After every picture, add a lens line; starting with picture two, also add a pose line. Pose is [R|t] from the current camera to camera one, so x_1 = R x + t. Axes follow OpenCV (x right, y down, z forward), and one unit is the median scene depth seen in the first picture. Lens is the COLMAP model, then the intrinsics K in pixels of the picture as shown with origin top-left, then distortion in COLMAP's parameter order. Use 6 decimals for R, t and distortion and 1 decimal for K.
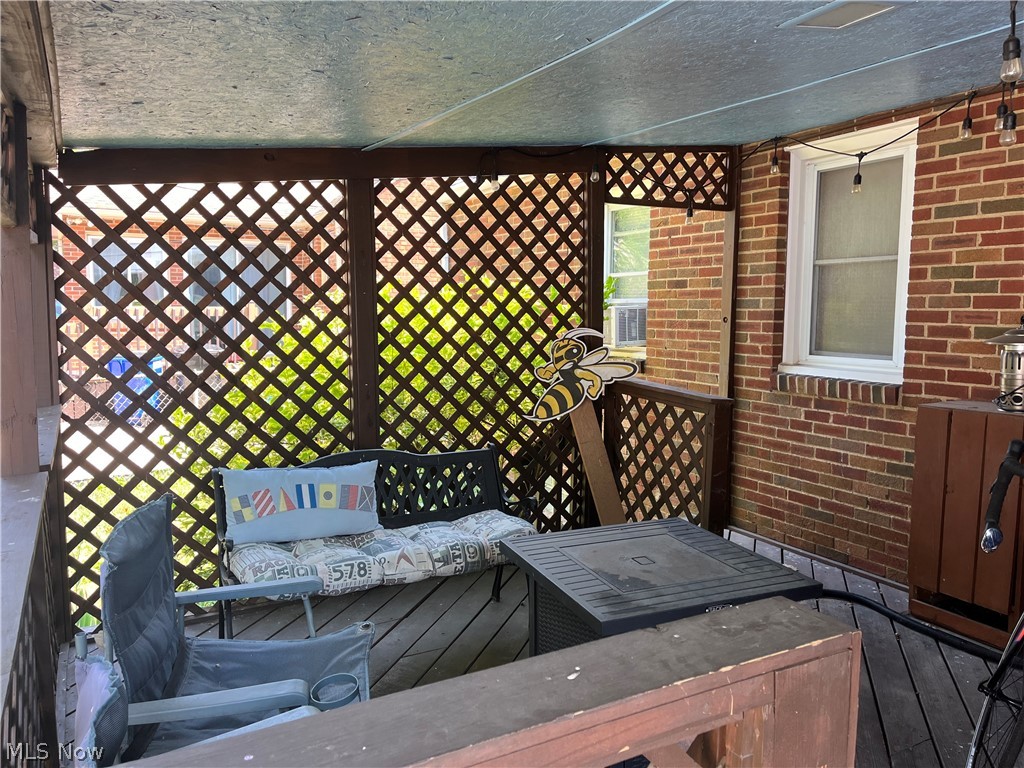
lens RADIAL K [[772.2, 0, 503.4], [0, 772.2, 378.2], [0, 0, 1]] dist [0.047821, -0.058582]
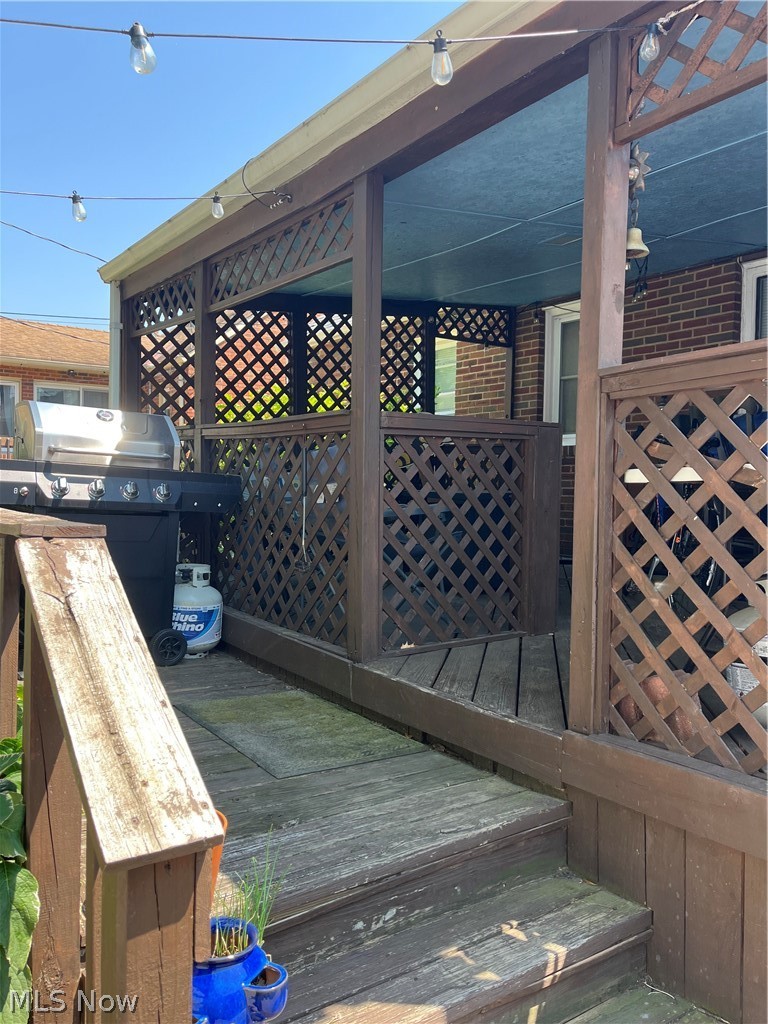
lens RADIAL K [[772.2, 0, 377.3], [0, 772.2, 517.6], [0, 0, 1]] dist [0.047821, -0.058582]
pose [[0.991448, 0.005138, 0.130404, -0.189244], [0.000726, 0.998992, -0.044882, 0.213446], [-0.130504, 0.044593, 0.990444, -0.542541]]
